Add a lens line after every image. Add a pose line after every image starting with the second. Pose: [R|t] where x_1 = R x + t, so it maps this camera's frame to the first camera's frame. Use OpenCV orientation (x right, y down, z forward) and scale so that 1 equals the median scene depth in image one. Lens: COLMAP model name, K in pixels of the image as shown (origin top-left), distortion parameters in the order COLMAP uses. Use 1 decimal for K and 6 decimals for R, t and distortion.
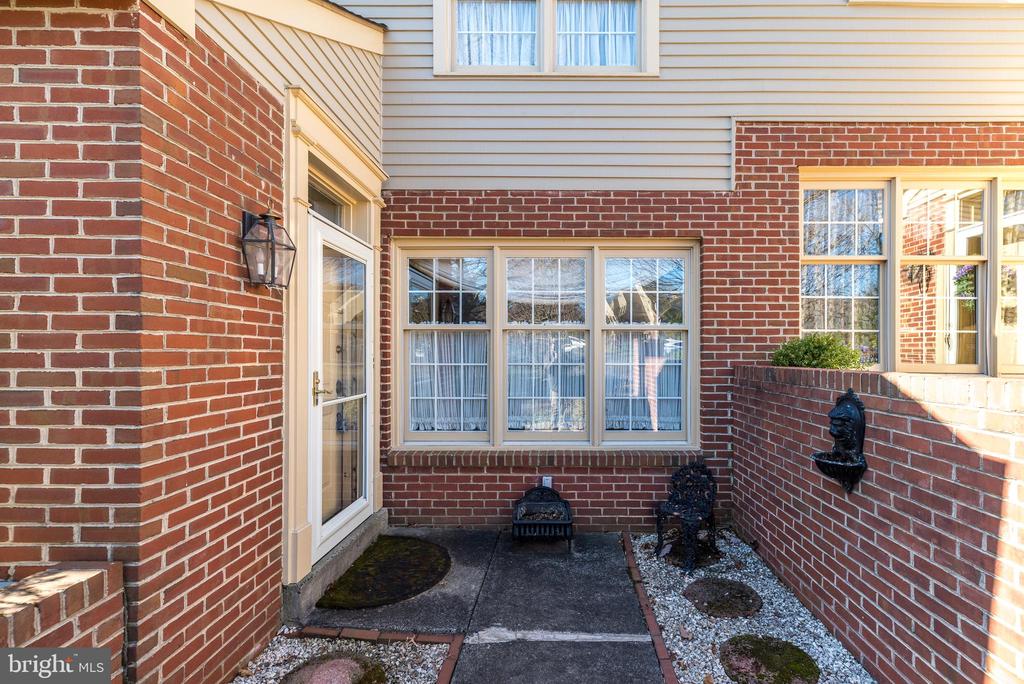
lens RADIAL K [[415.1, 0, 514.7], [0, 415.1, 352.2], [0, 0, 1]] dist [0.007678, -0.000230]
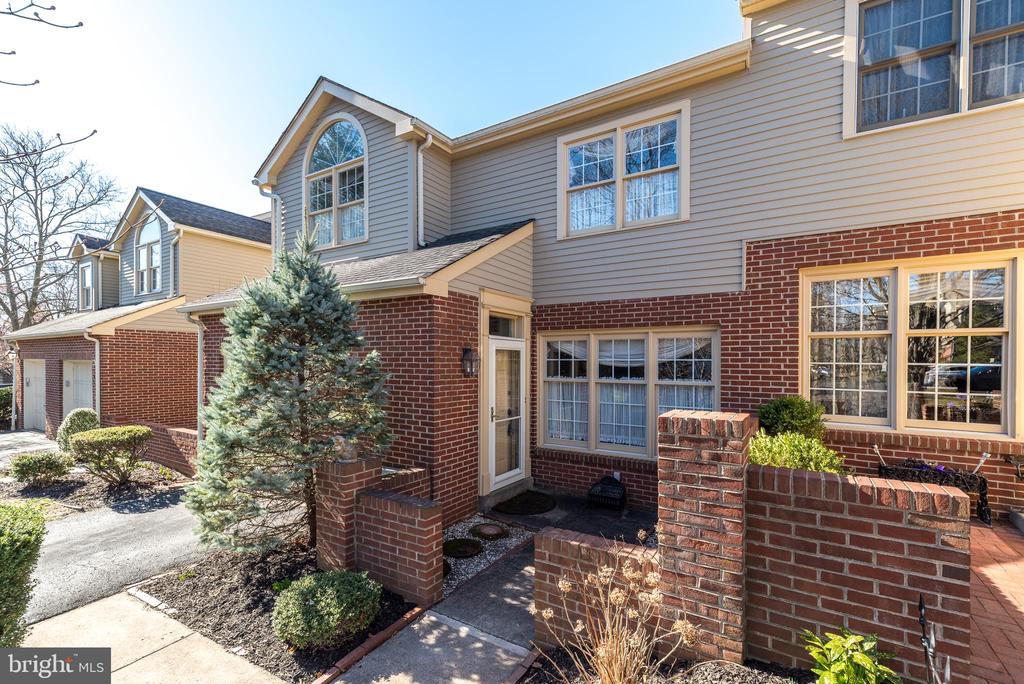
lens RADIAL K [[415.1, 0, 514.7], [0, 415.1, 352.2], [0, 0, 1]] dist [0.007678, -0.000230]
pose [[0.853636, -0.014517, -0.520667, 0.603156], [0.006127, 0.999822, -0.017832, -0.156912], [0.520834, 0.012031, 0.853573, -0.651135]]
